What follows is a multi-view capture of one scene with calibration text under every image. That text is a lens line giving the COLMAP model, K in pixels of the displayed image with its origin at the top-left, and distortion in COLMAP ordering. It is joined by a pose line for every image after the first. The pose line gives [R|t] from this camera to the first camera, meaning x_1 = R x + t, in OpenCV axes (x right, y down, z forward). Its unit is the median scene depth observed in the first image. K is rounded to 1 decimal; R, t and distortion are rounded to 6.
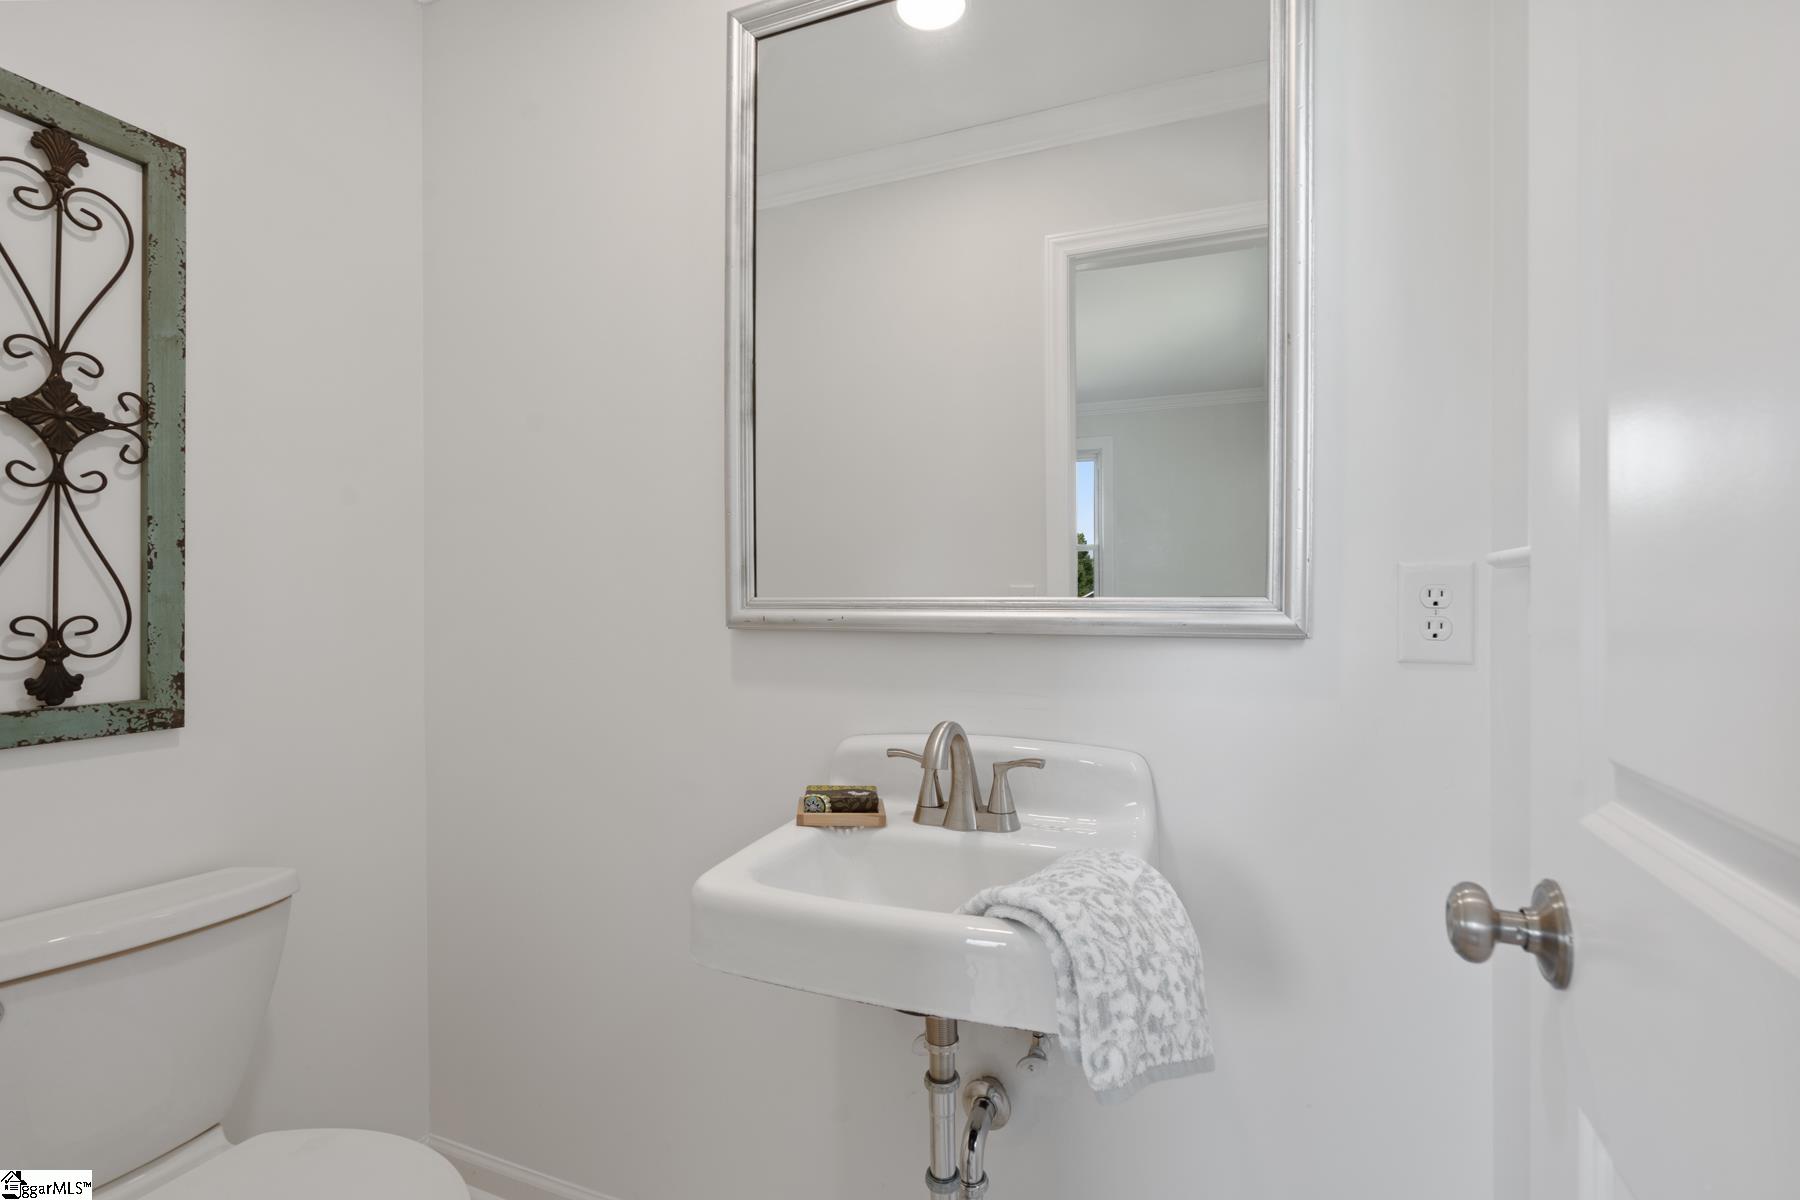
lens RADIAL K [[829.9, 0, 903.7], [0, 829.9, 593.5], [0, 0, 1]] dist [-0.005277, 0.001568]
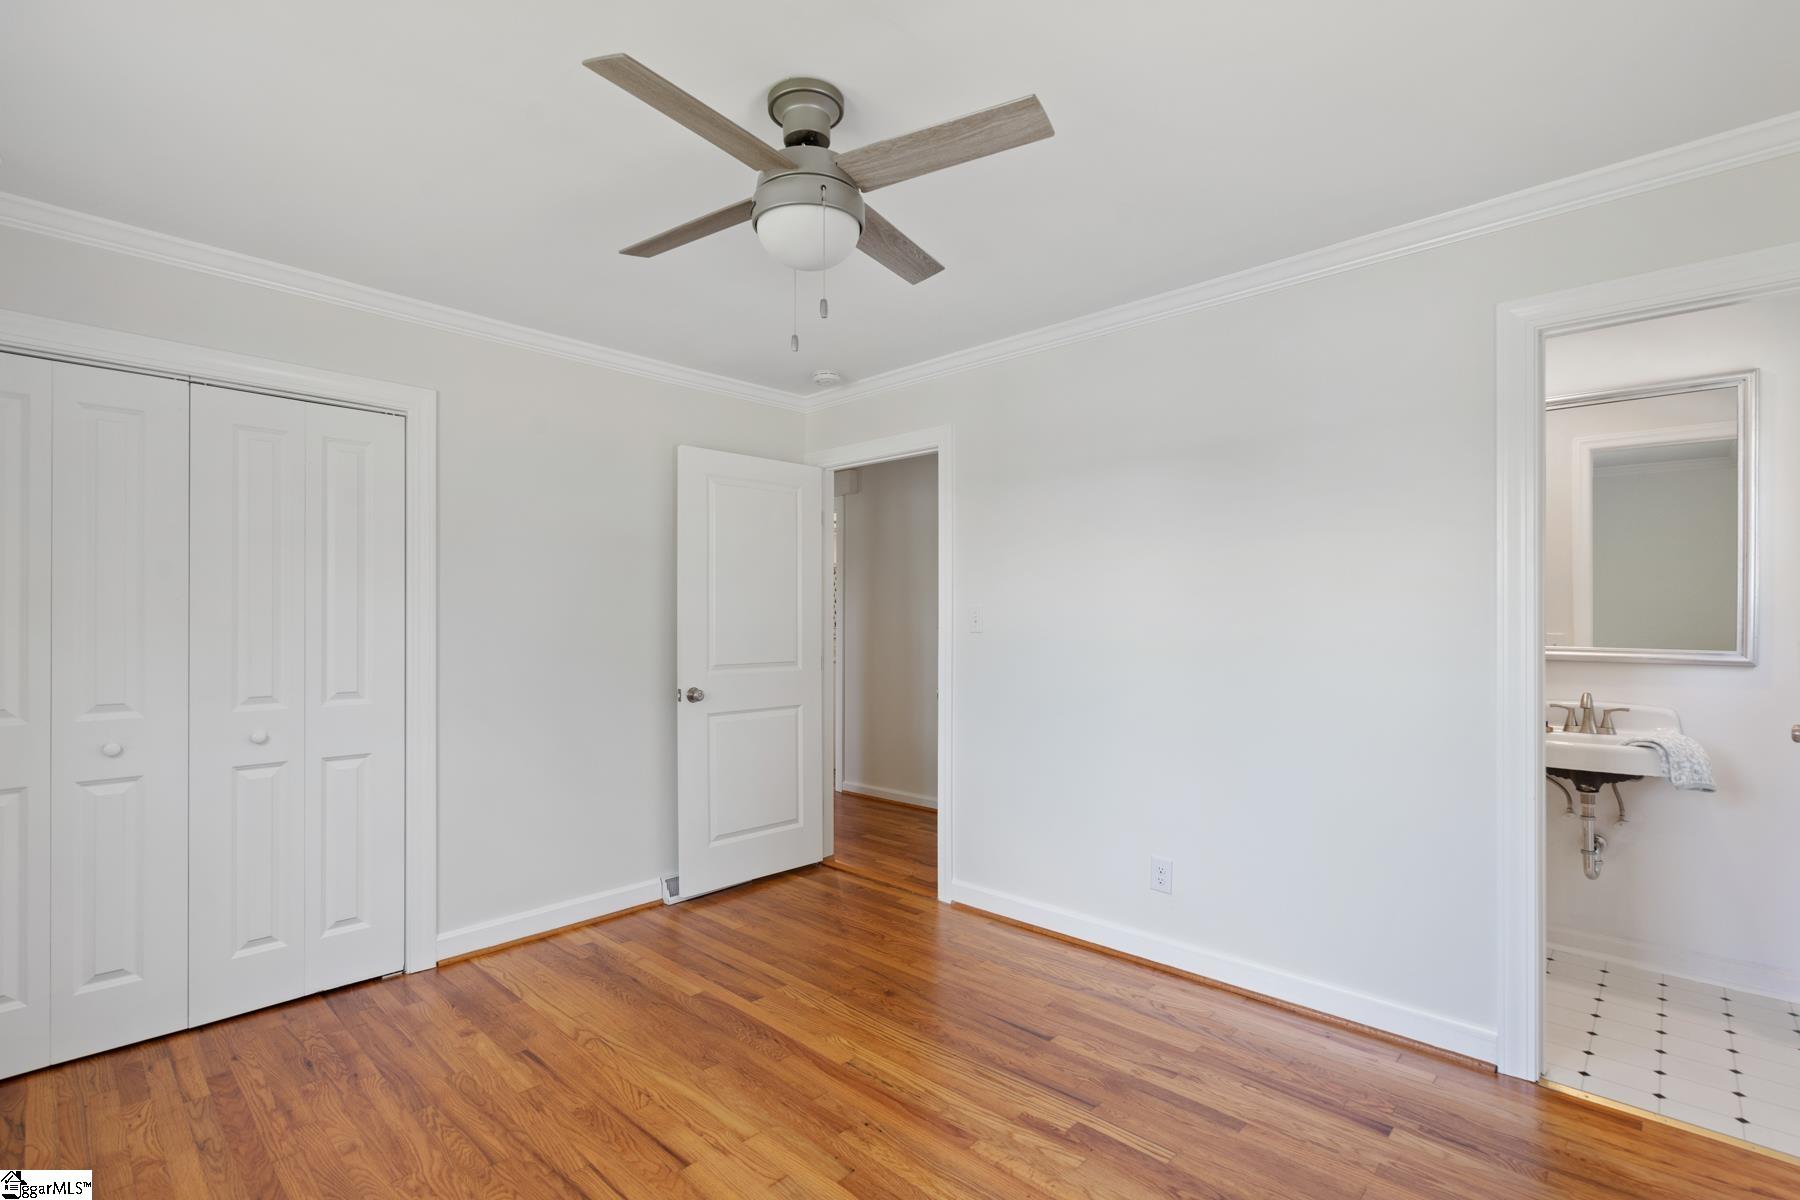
lens RADIAL K [[829.9, 0, 892.7], [0, 829.9, 614.7], [0, 0, 1]] dist [-0.005277, 0.001568]
pose [[0.930543, 0.001491, -0.366180, -1.124069], [-0.000703, 0.999997, 0.002285, -0.116390], [0.366182, -0.001868, 0.930541, -2.494441]]
